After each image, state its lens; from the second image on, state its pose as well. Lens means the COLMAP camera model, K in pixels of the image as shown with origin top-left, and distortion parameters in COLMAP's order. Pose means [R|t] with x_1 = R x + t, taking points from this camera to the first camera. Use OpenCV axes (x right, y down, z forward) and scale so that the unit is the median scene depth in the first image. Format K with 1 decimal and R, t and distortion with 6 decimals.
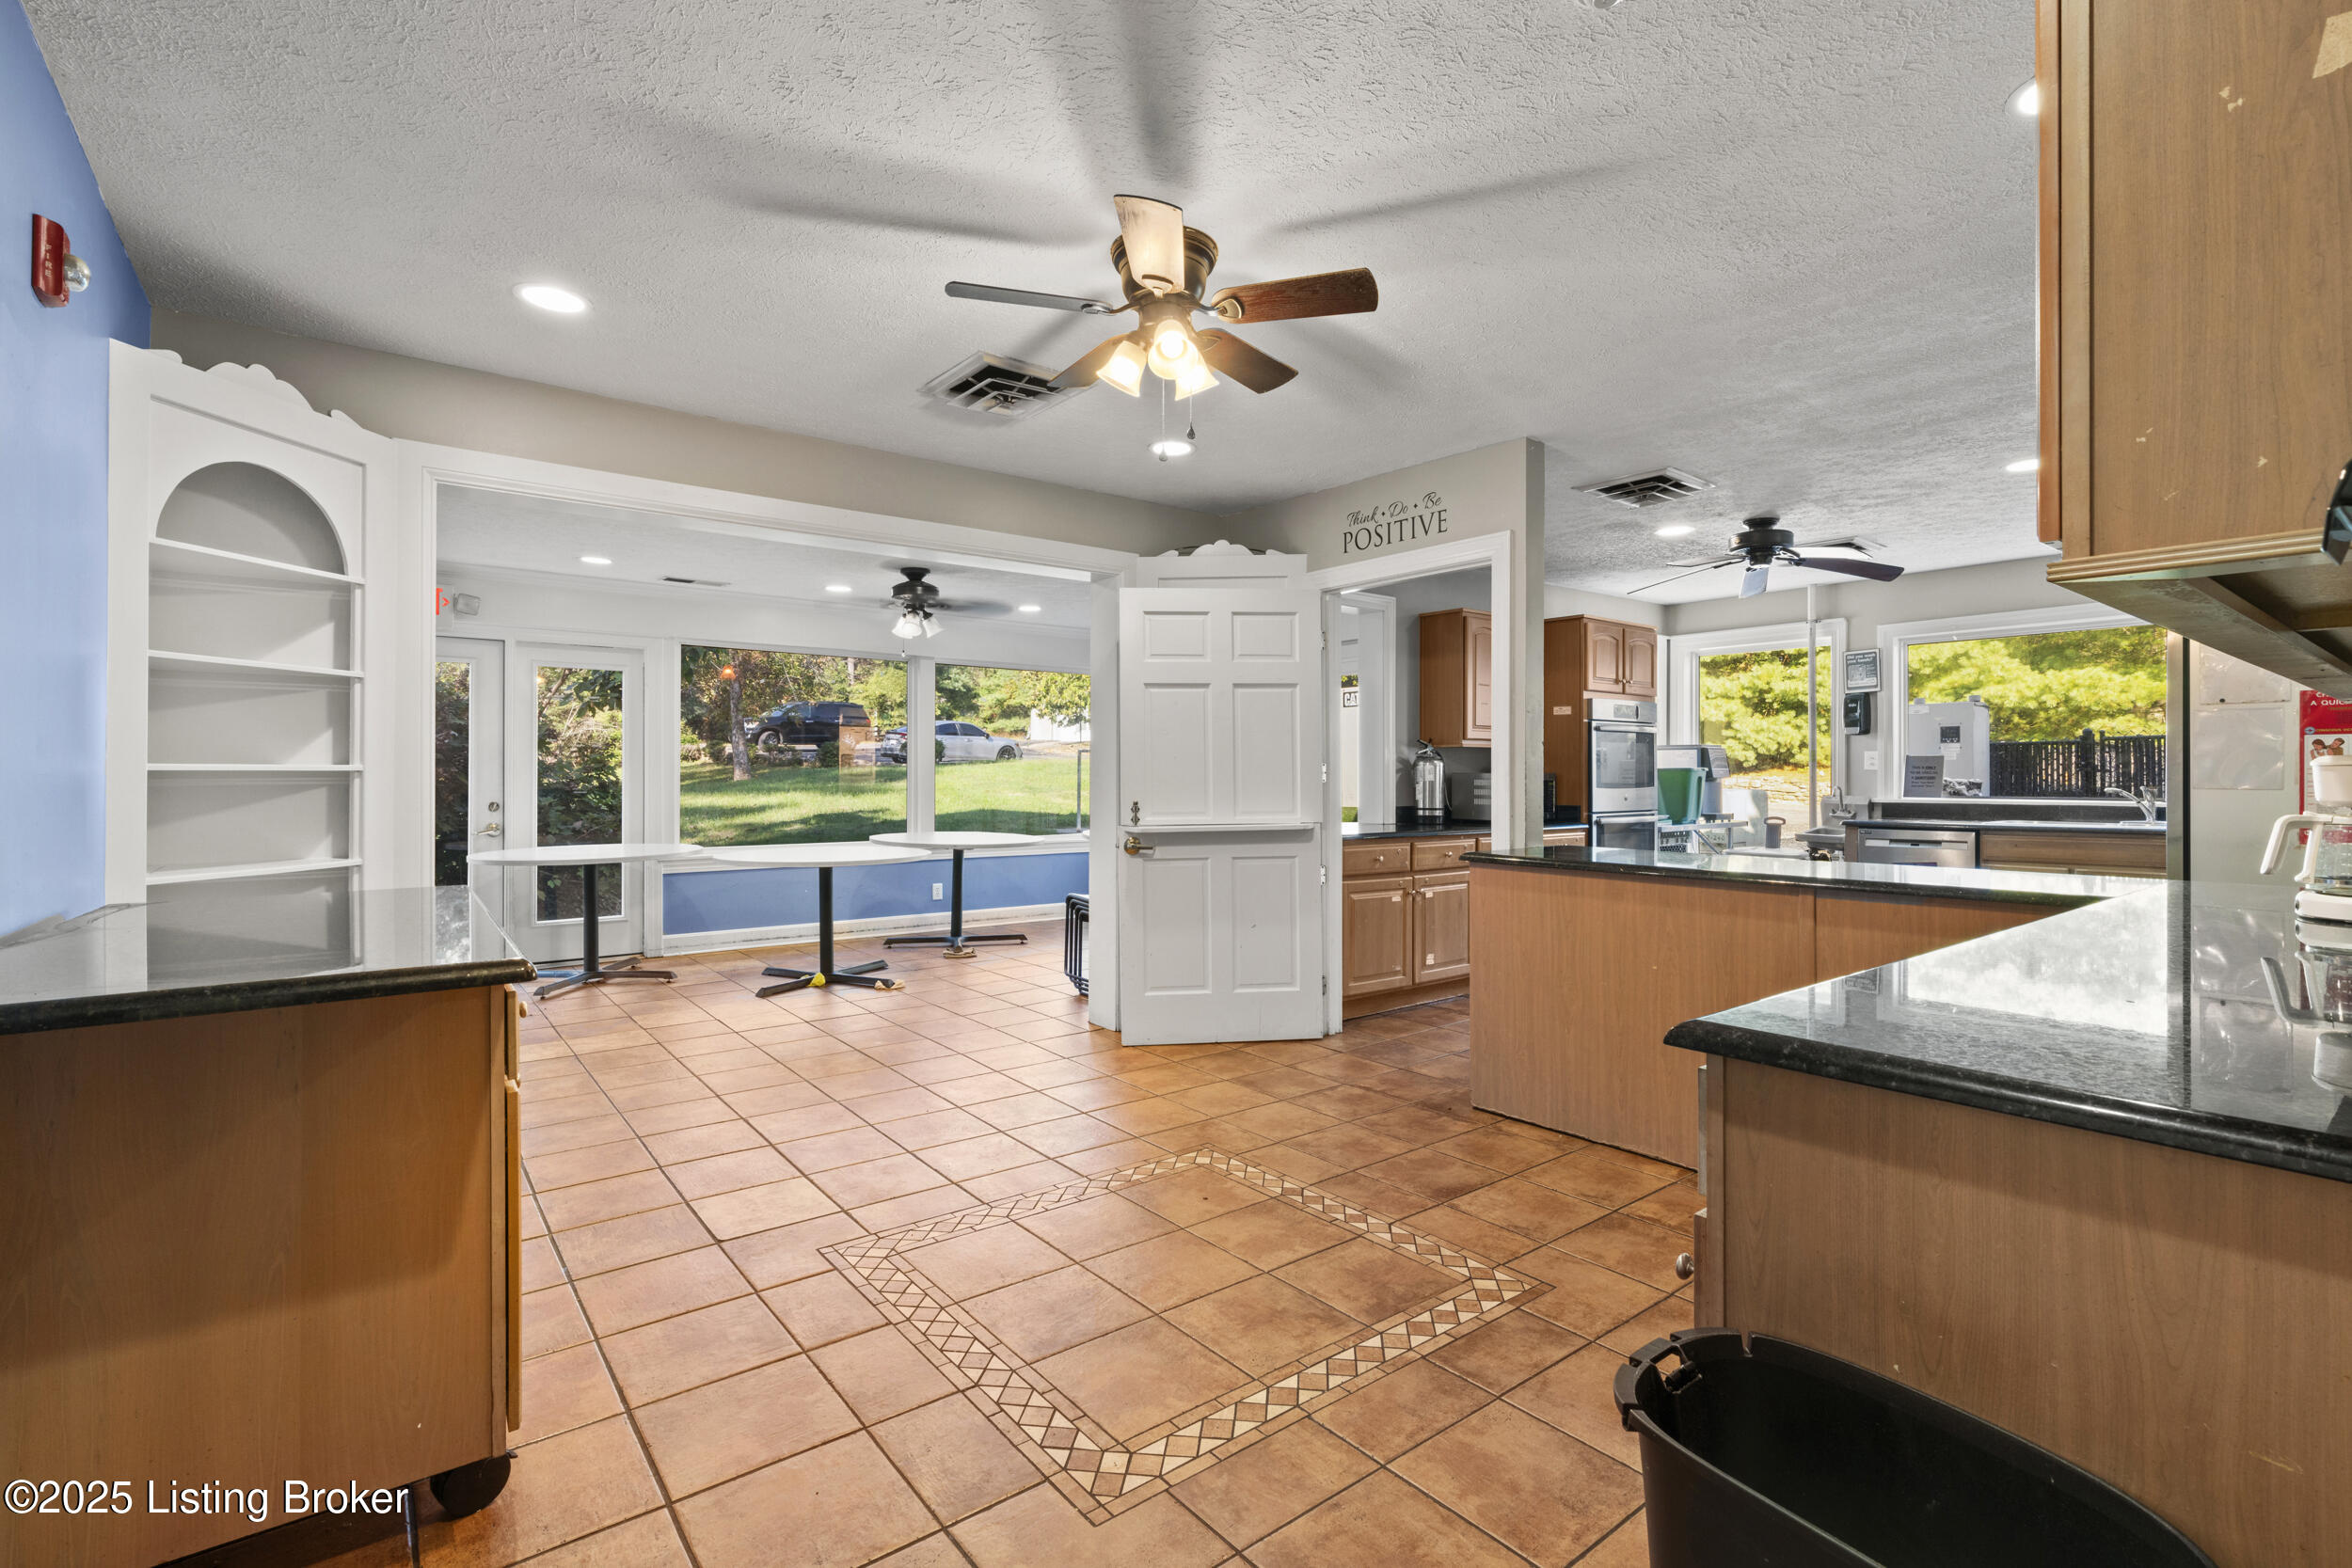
lens RADIAL K [[1061.5, 0, 1189.2], [0, 1061.5, 777.3], [0, 0, 1]] dist [-0.005587, 0.002880]
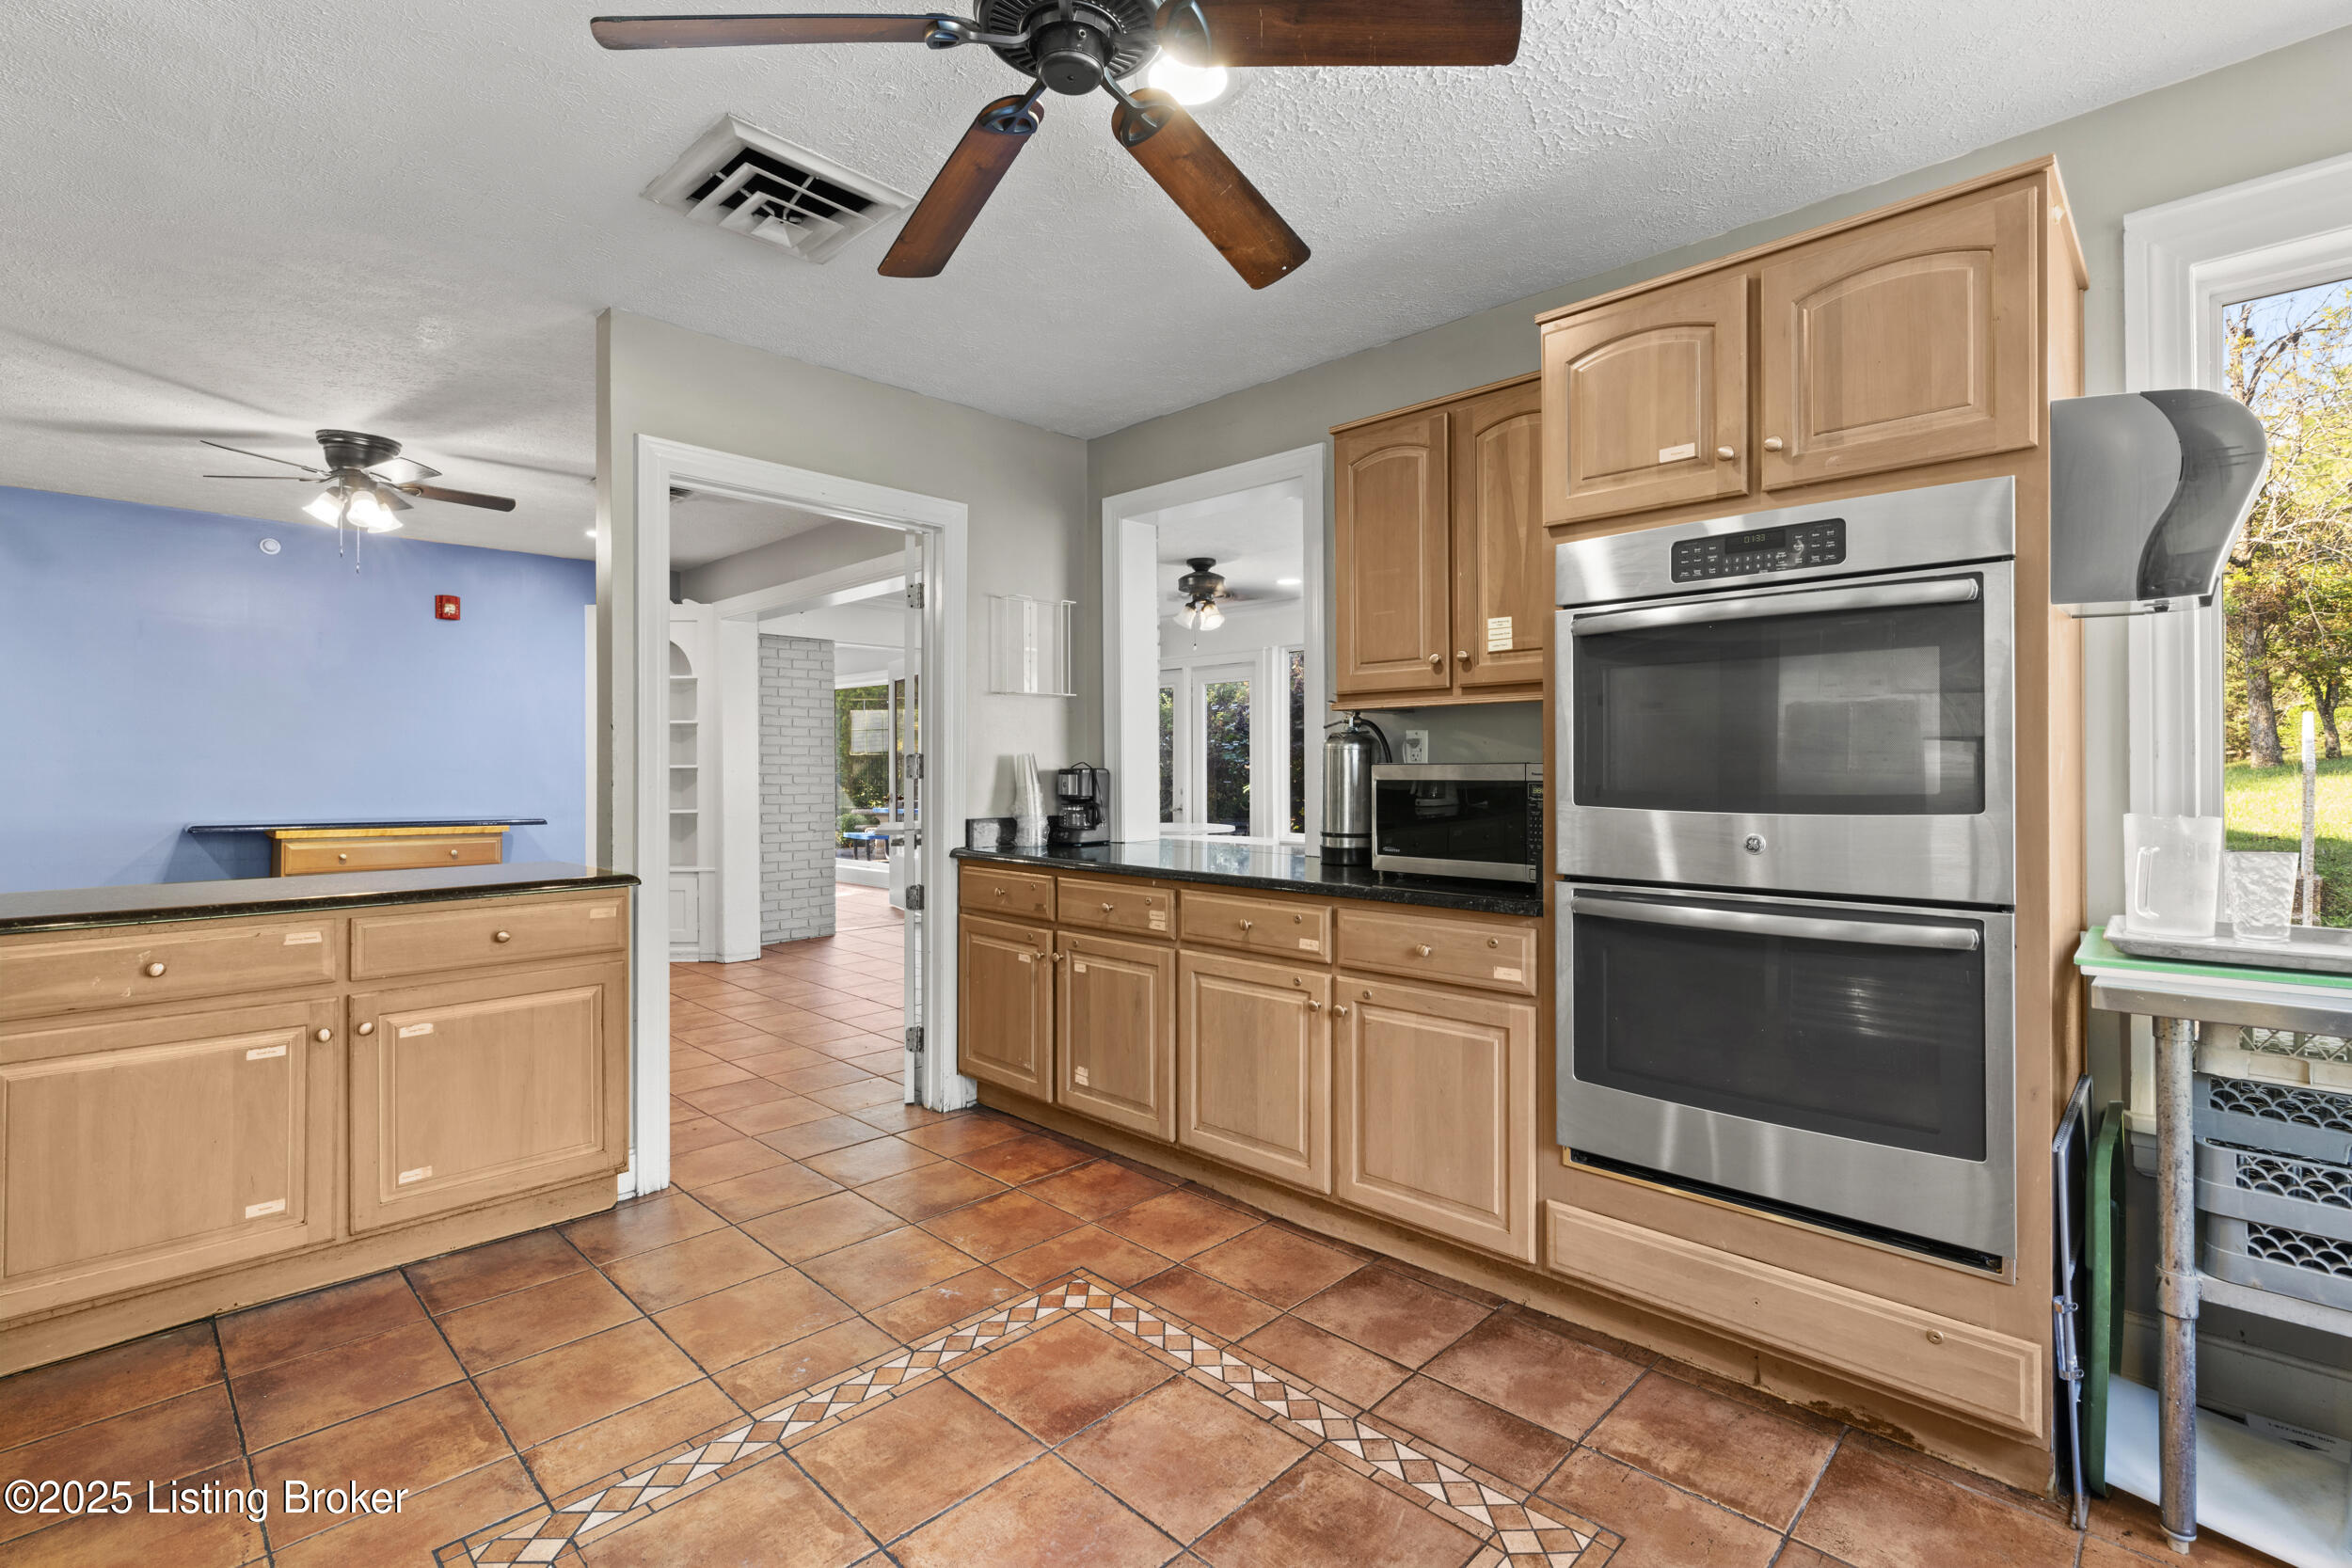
lens RADIAL K [[1061.5, 0, 1177.6], [0, 1061.5, 771.7], [0, 0, 1]] dist [-0.005587, 0.002880]
pose [[0.133967, 0.002620, -0.990982, 0.728707], [0.000602, 0.999996, 0.002726, -0.002212], [0.990986, -0.000962, 0.133964, 0.854978]]
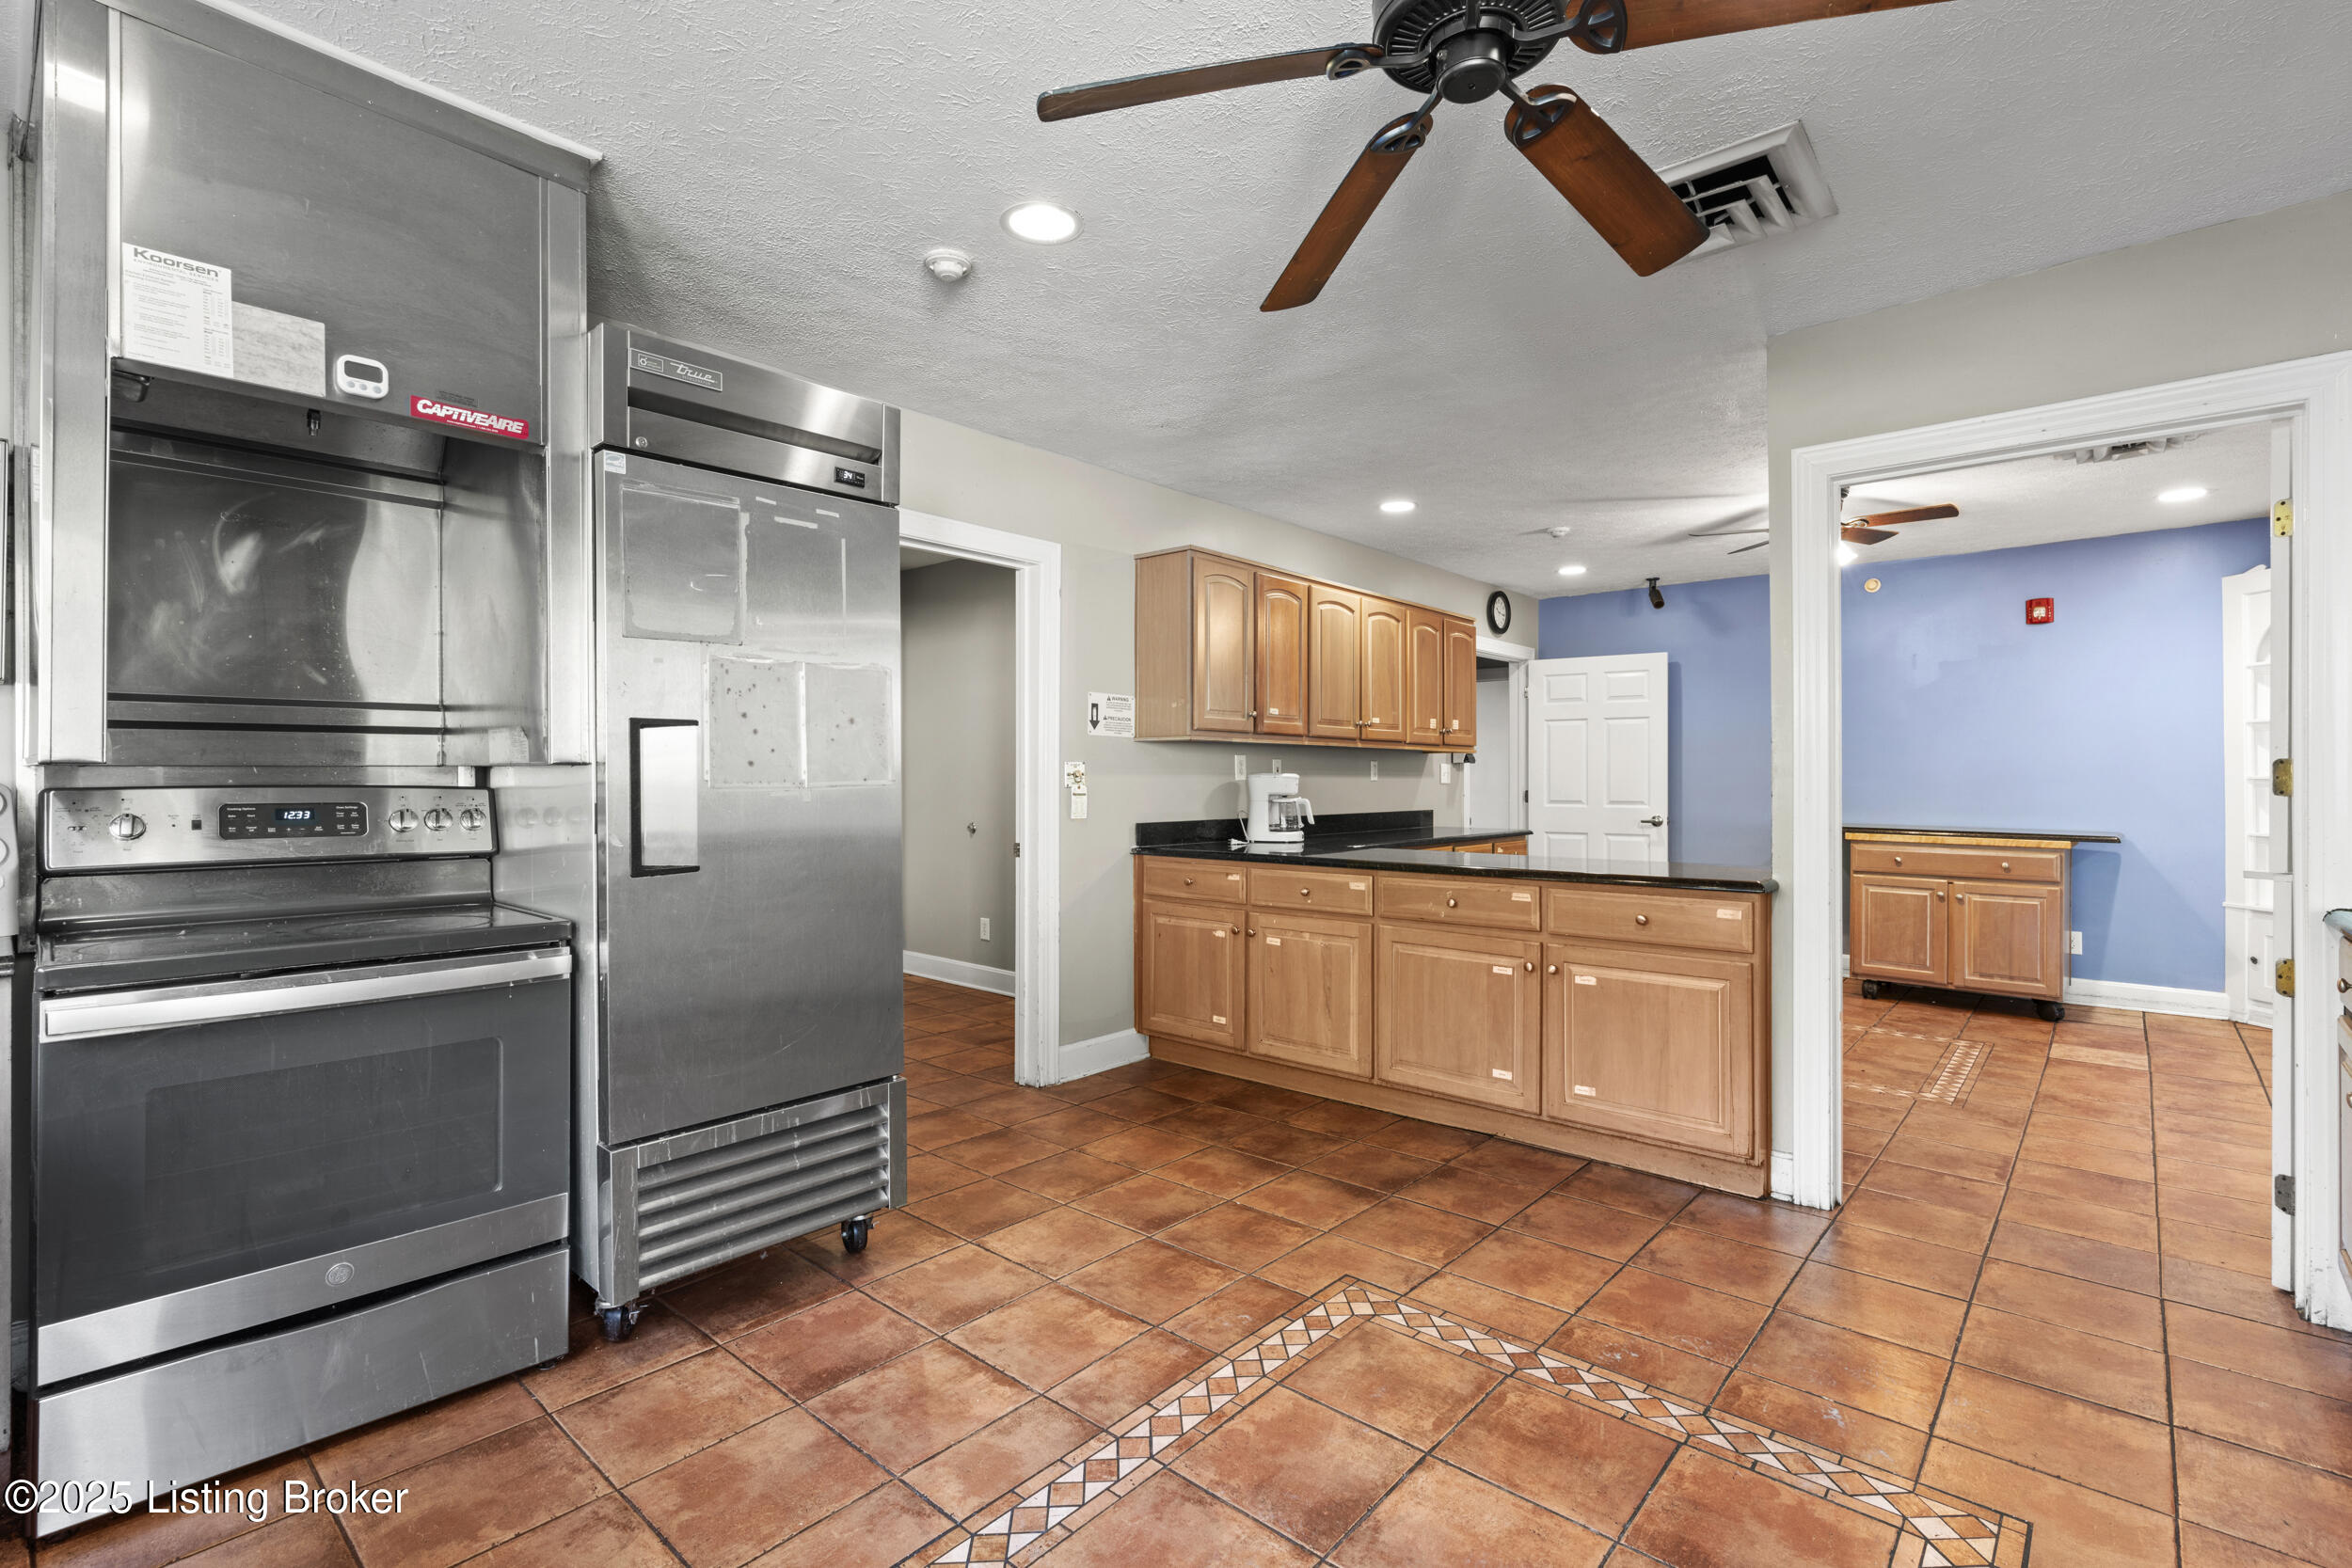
lens RADIAL K [[1061.5, 0, 1182.1], [0, 1061.5, 779.4], [0, 0, 1]] dist [-0.005587, 0.002880]
pose [[-0.983096, 0.000279, -0.183092, 0.584129], [0.000247, 1.000000, 0.000195, -0.002899], [0.183092, 0.000146, -0.983096, 1.104178]]
